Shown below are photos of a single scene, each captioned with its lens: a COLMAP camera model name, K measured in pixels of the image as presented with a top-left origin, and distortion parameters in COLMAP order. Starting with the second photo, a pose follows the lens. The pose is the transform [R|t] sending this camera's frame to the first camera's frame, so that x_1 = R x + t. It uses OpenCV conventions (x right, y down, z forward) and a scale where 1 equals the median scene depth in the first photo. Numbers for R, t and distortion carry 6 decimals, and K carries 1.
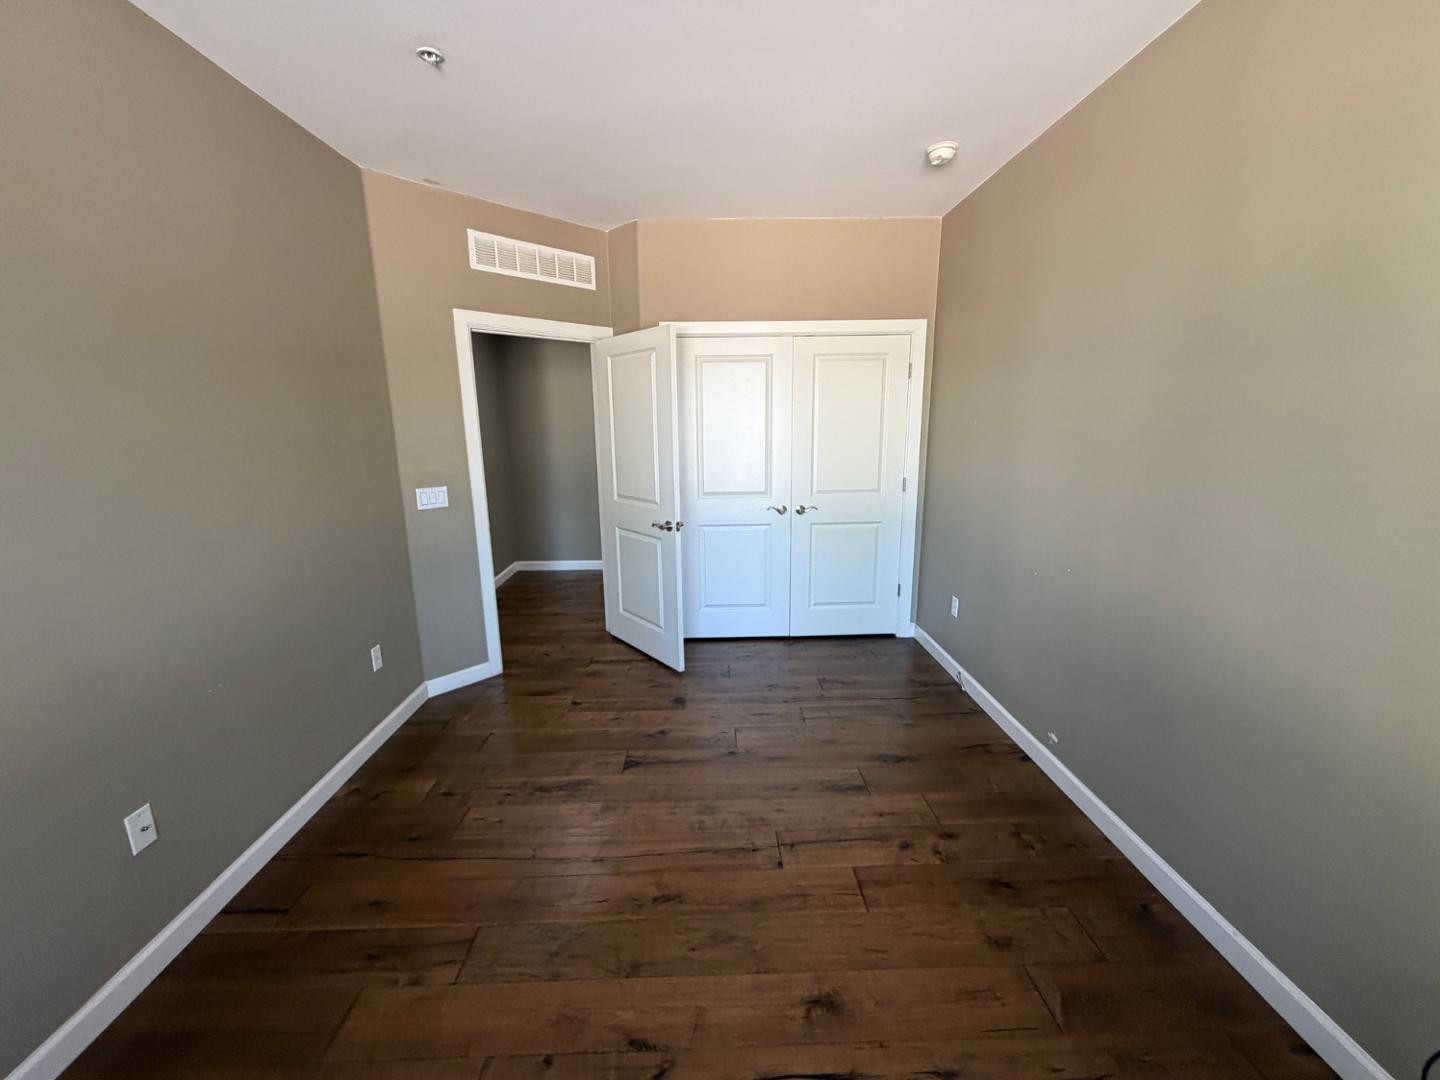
lens RADIAL K [[573.6, 0, 713.2], [0, 573.6, 541.6], [0, 0, 1]] dist [-0.000131, 0.000050]
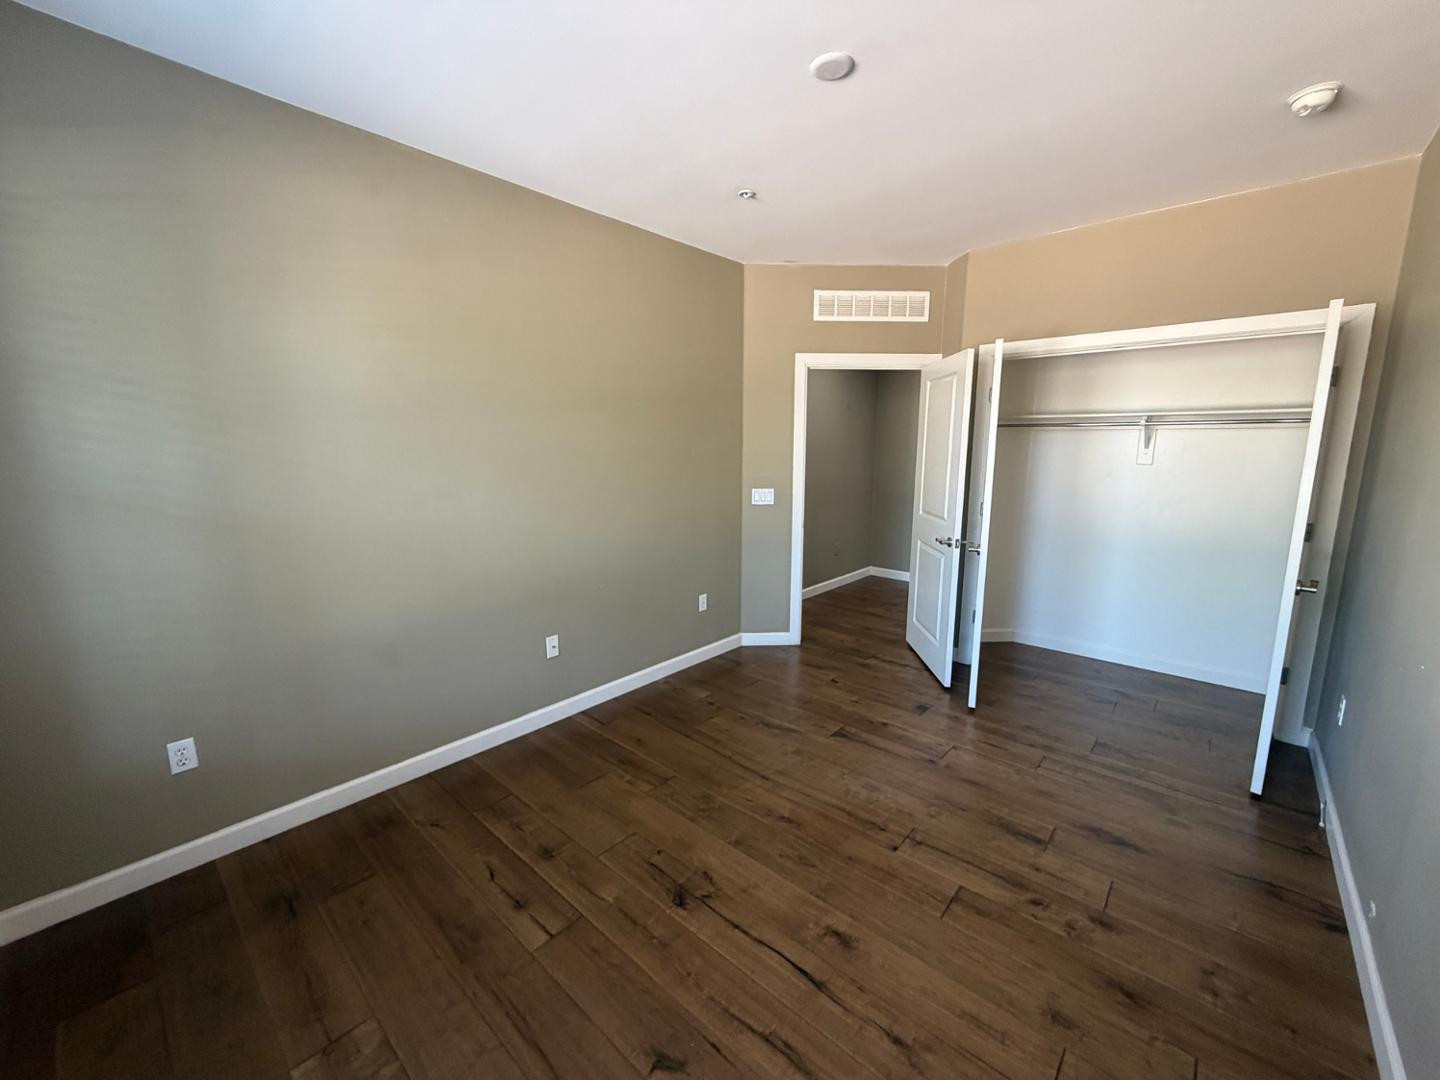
lens RADIAL K [[573.6, 0, 715.5], [0, 573.6, 542.7], [0, 0, 1]] dist [-0.000131, 0.000050]
pose [[0.728297, 0.130539, -0.672713, 0.391678], [-0.153075, 0.987873, 0.025973, 0.013689], [0.667945, 0.084059, 0.739448, -0.053677]]
